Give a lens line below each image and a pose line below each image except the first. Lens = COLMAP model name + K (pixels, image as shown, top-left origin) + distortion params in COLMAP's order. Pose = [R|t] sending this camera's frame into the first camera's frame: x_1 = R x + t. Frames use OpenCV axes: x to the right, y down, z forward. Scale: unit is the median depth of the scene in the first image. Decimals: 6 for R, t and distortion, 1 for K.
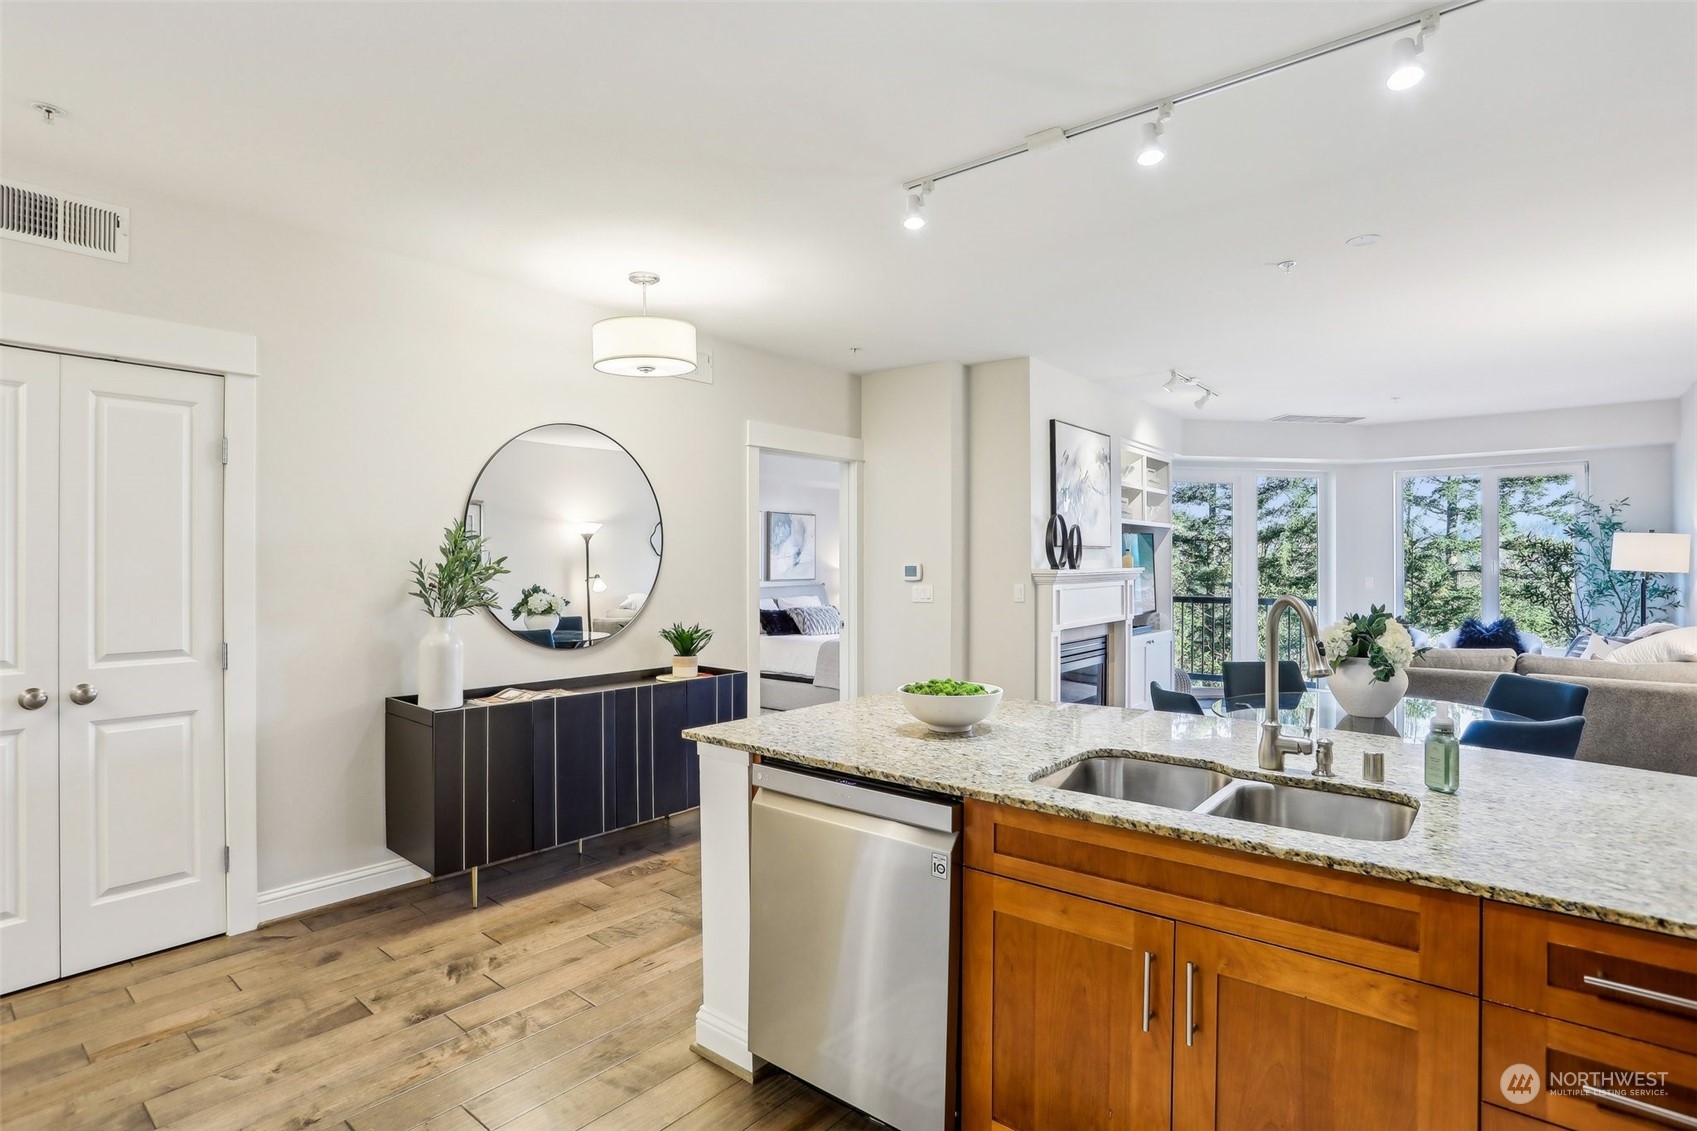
lens RADIAL K [[846.6, 0, 833.3], [0, 846.6, 564.5], [0, 0, 1]] dist [-0.071345, 0.027288]
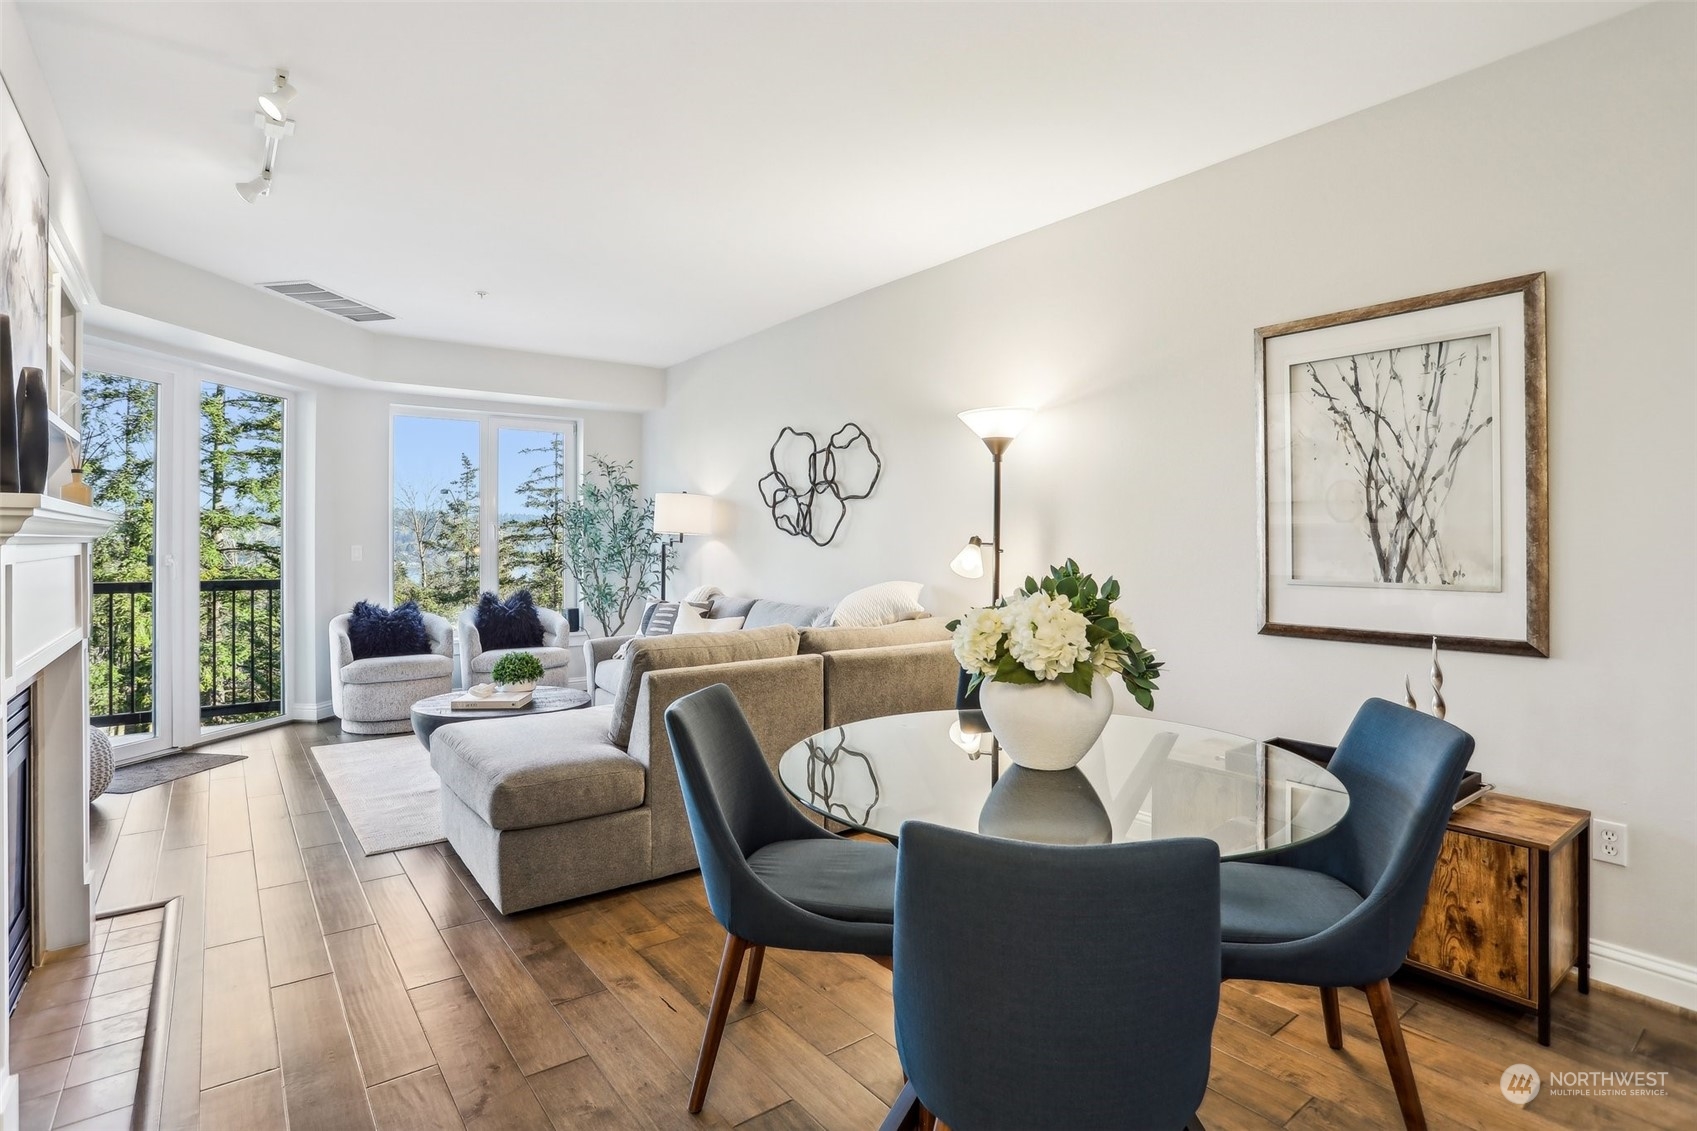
lens RADIAL K [[846.6, 0, 834.8], [0, 846.6, 543.1], [0, 0, 1]] dist [-0.071345, 0.027288]
pose [[0.222480, 0.001884, 0.974935, 0.043986], [0.001657, 0.999996, -0.002311, 0.022922], [-0.974936, 0.002130, 0.222476, 0.606835]]
